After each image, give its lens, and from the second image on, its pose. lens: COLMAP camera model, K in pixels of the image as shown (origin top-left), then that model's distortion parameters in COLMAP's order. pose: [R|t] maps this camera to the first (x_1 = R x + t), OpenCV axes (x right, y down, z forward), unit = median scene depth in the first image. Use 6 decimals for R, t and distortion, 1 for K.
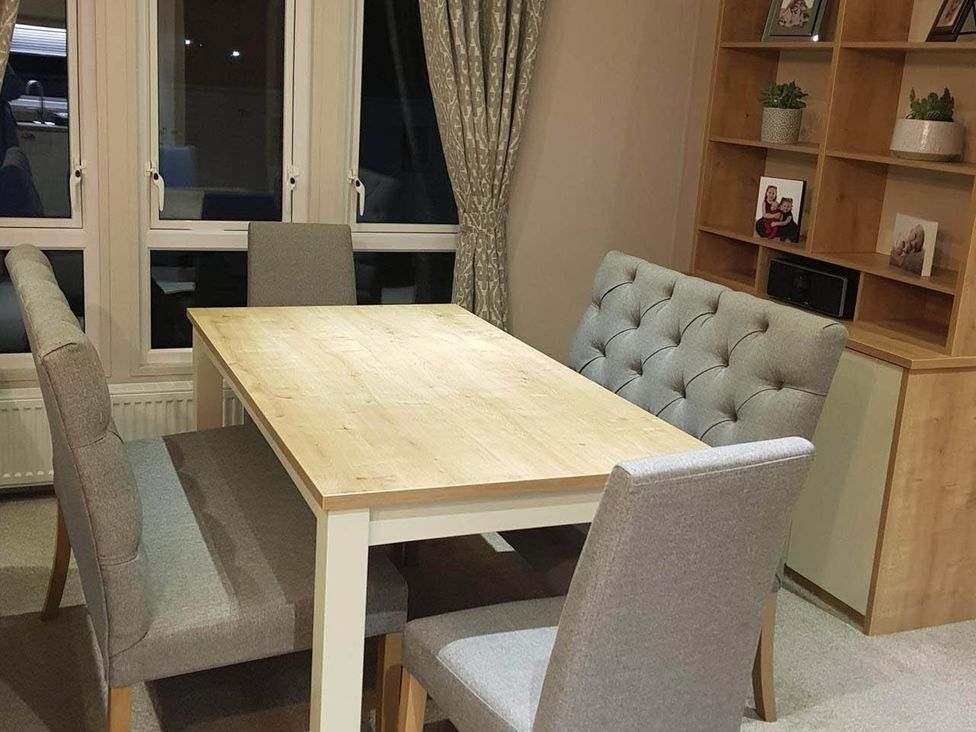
lens RADIAL K [[1117.7, 0, 488.0], [0, 1117.7, 366.0], [0, 0, 1]] dist [0.072048, 0.007090]
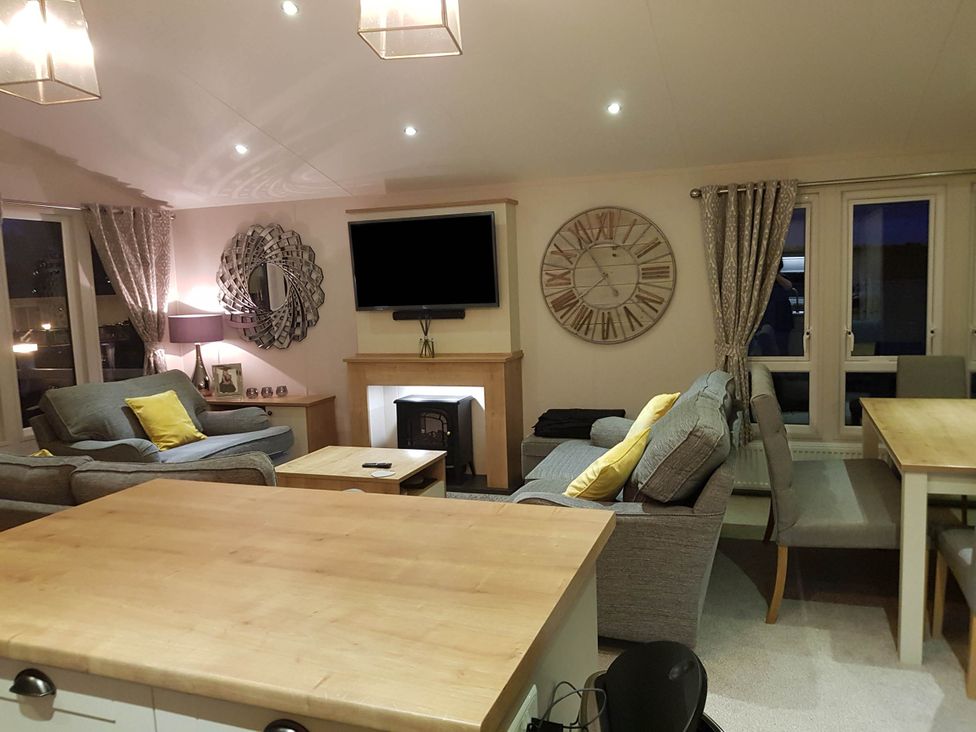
lens RADIAL K [[755.3, 0, 488.0], [0, 755.3, 366.0], [0, 0, 1]] dist [-0.002154, -0.001707]
pose [[0.724173, -0.016444, -0.689422, 0.142412], [-0.078273, 0.991295, -0.105863, 0.070205], [0.685161, 0.130626, 0.716583, -0.324339]]
